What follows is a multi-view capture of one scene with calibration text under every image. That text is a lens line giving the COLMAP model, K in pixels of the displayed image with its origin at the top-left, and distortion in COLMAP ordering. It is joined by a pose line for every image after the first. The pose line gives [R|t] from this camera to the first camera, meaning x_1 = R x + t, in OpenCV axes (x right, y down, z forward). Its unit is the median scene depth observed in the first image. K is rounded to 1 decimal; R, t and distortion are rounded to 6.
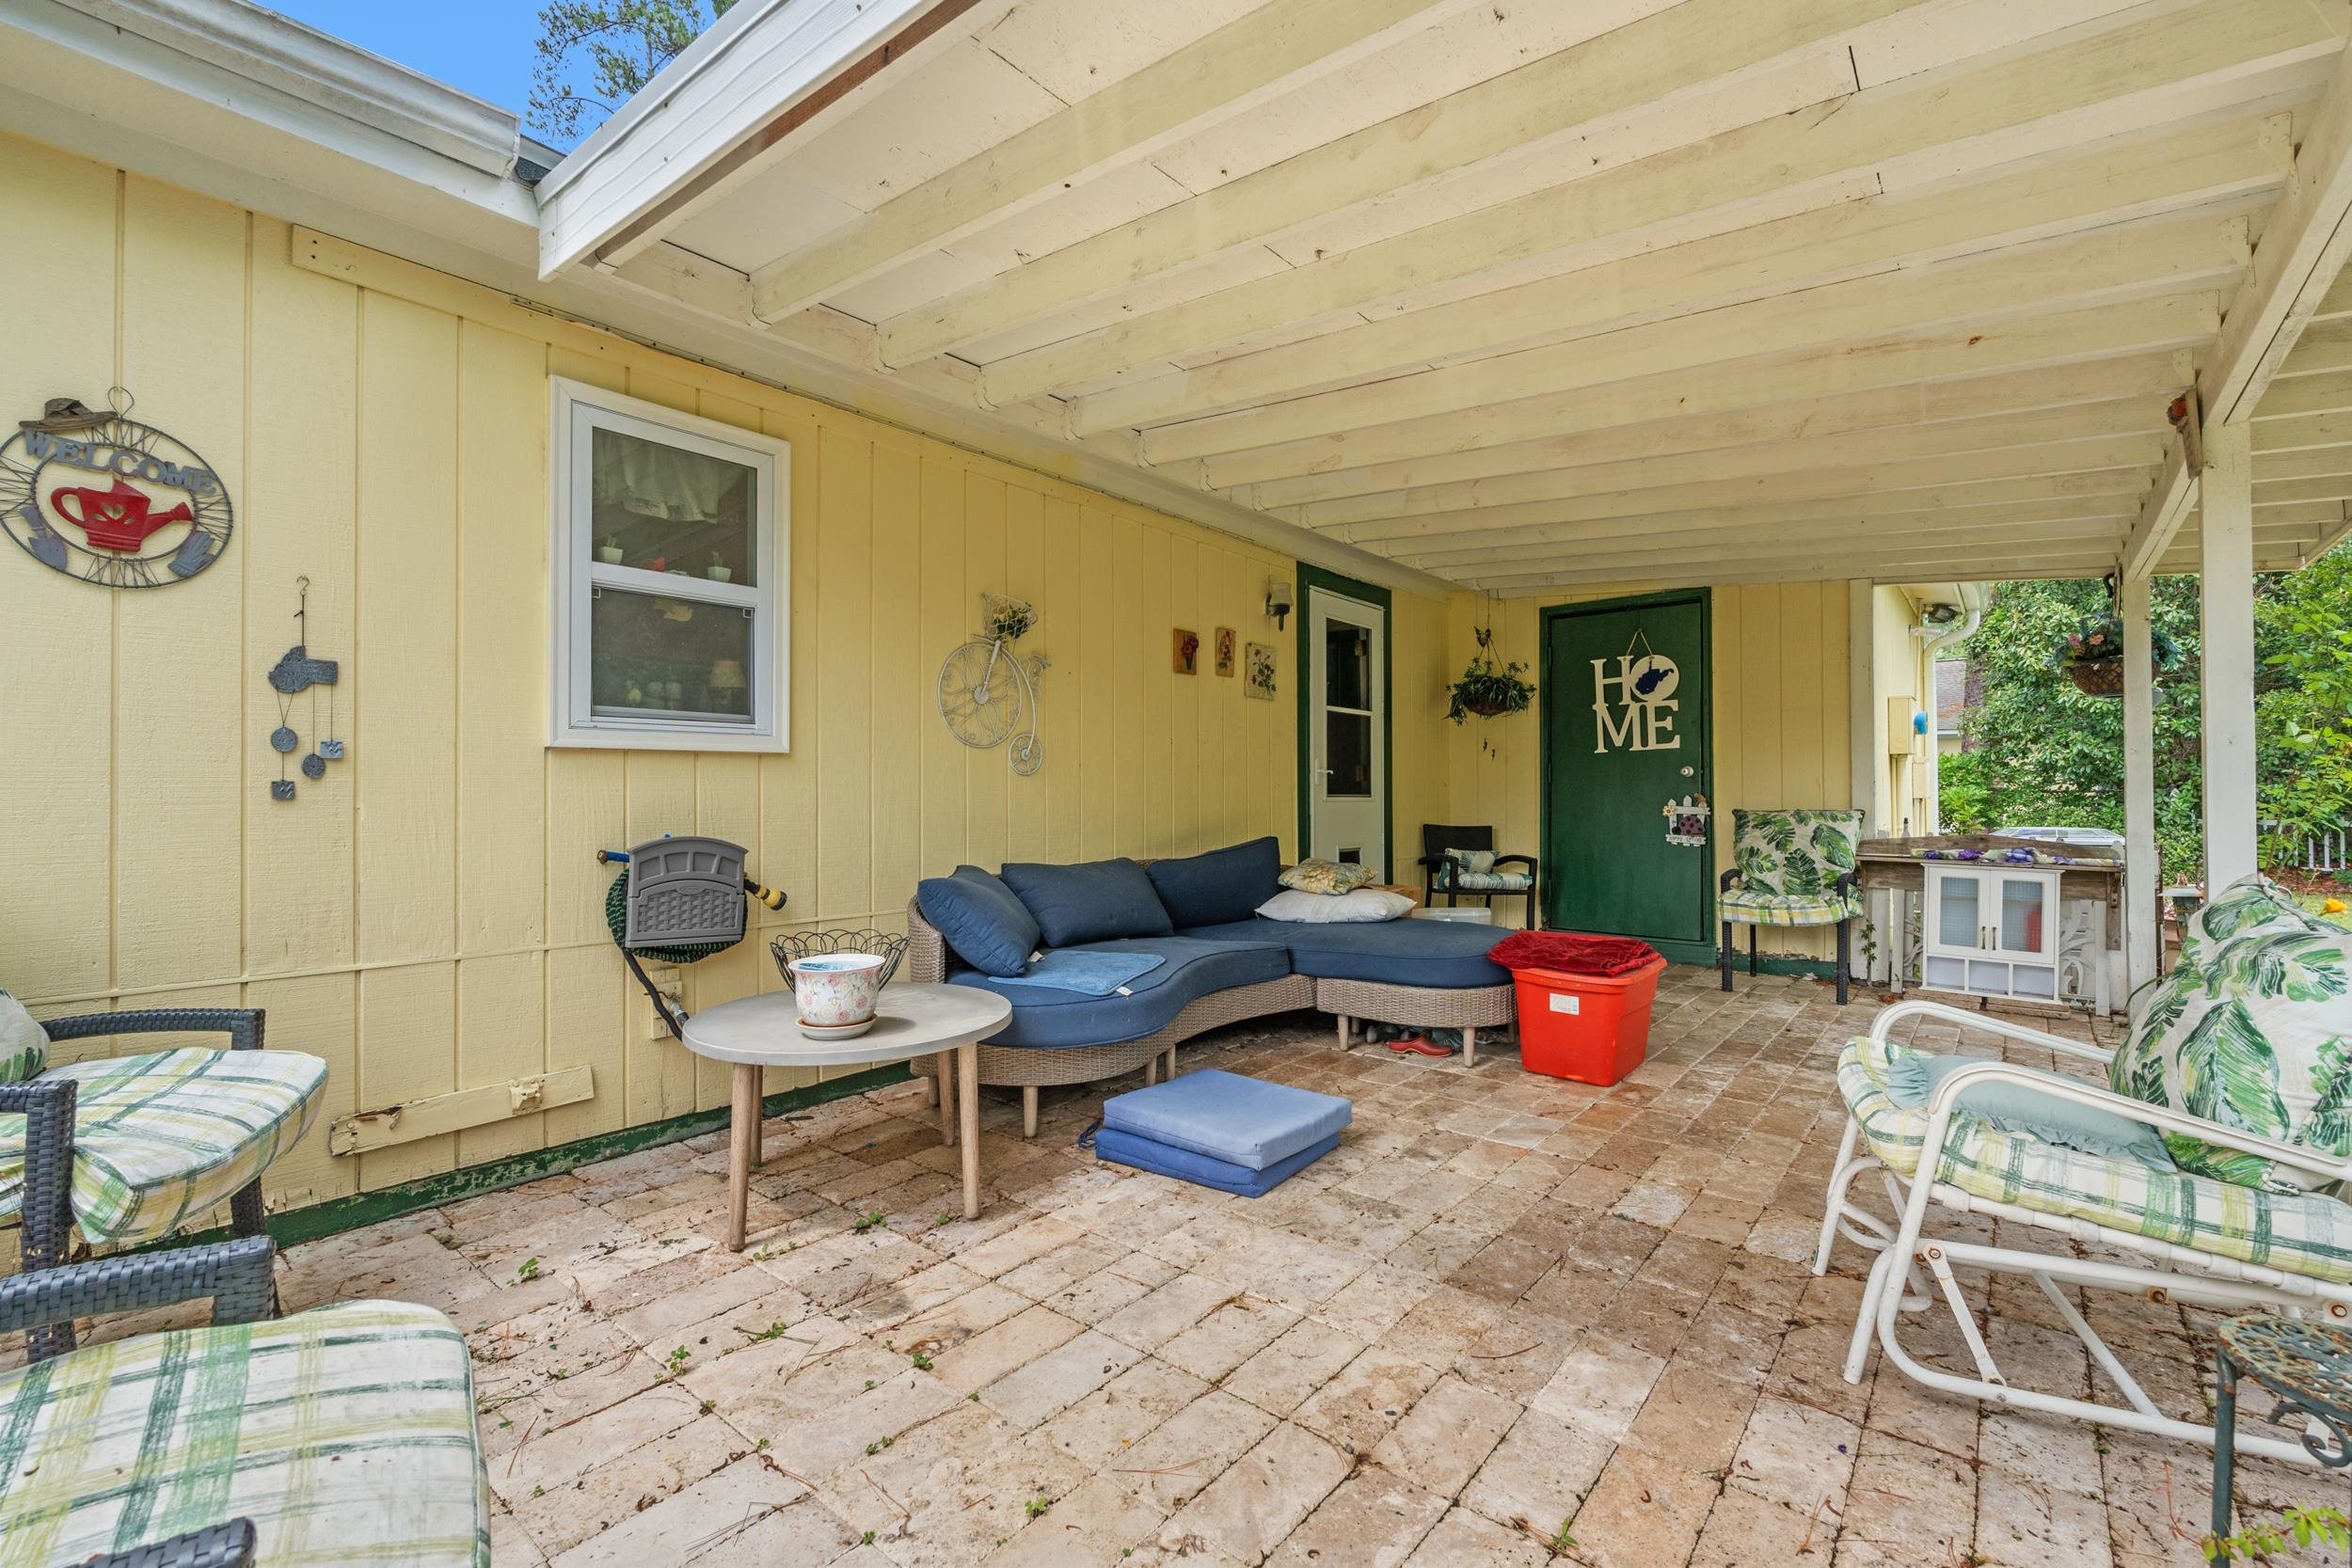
lens RADIAL K [[1032.7, 0, 1189.4], [0, 1032.7, 786.9], [0, 0, 1]] dist [-0.002895, -0.000462]
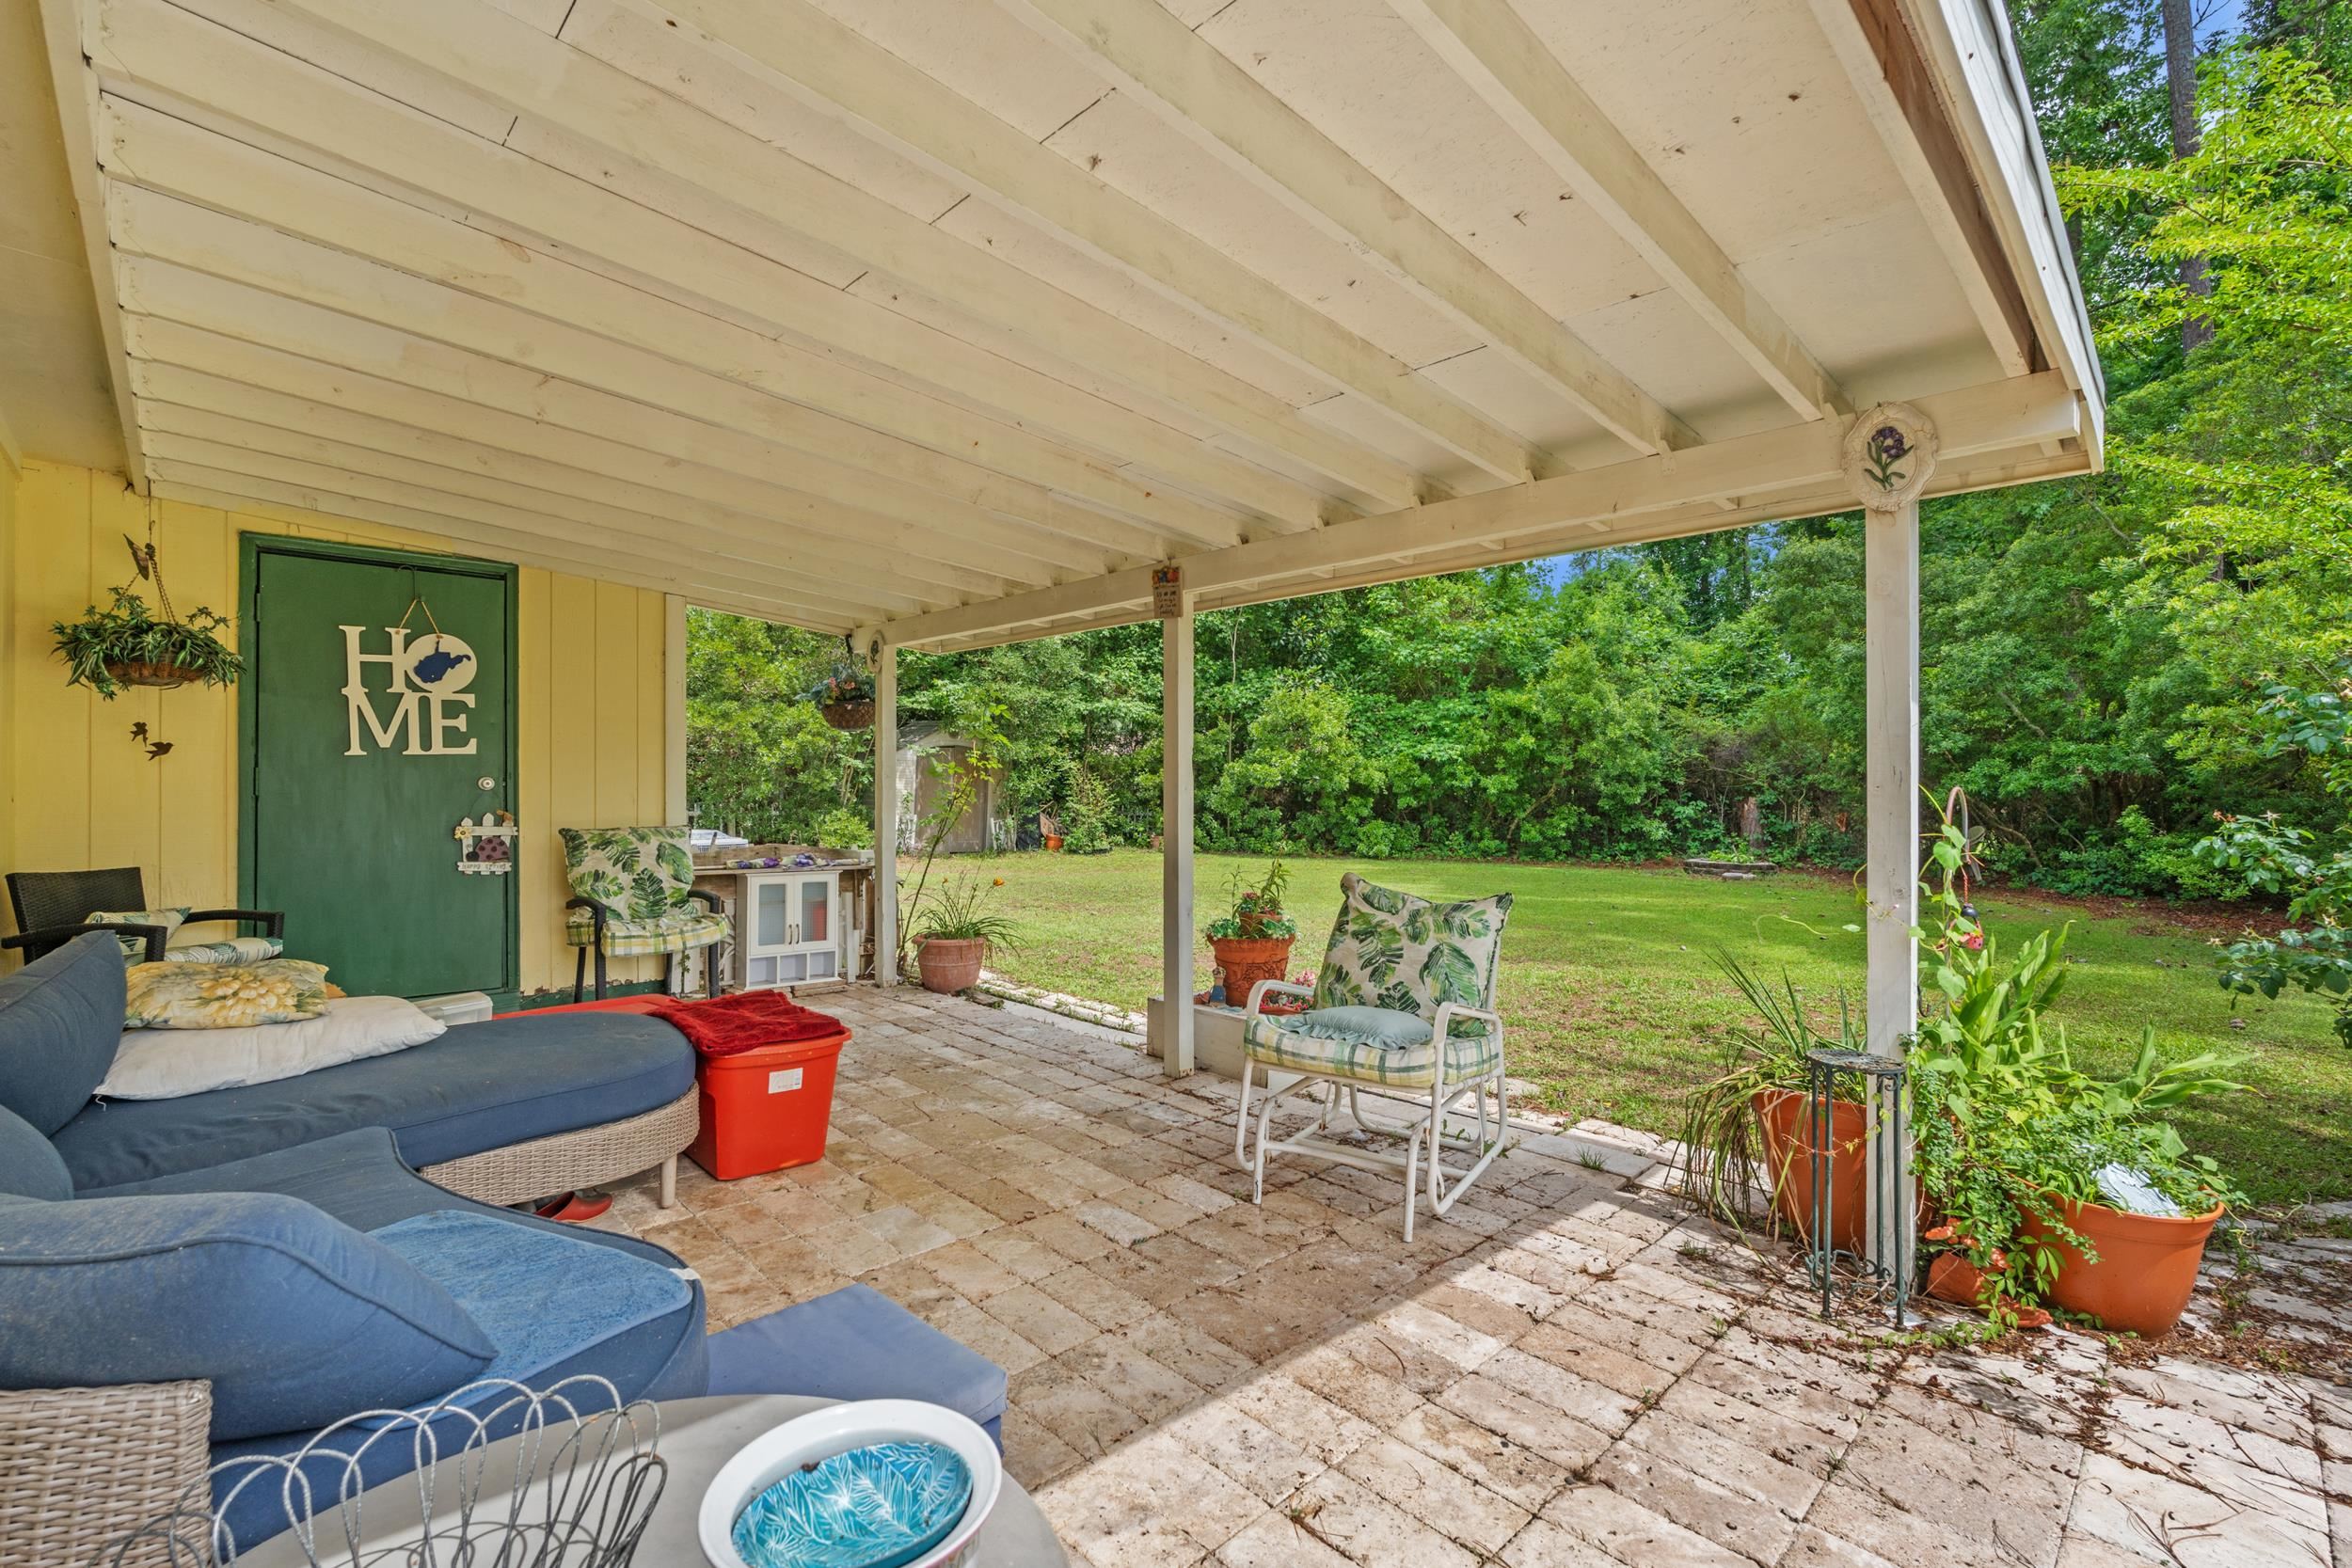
lens RADIAL K [[1032.7, 0, 1194.5], [0, 1032.7, 787.7], [0, 0, 1]] dist [-0.002895, -0.000462]
pose [[0.121332, 0.000162, 0.992612, -0.288029], [-0.014534, 0.999893, 0.001613, -0.023324], [-0.992506, -0.014622, 0.121322, 0.379991]]
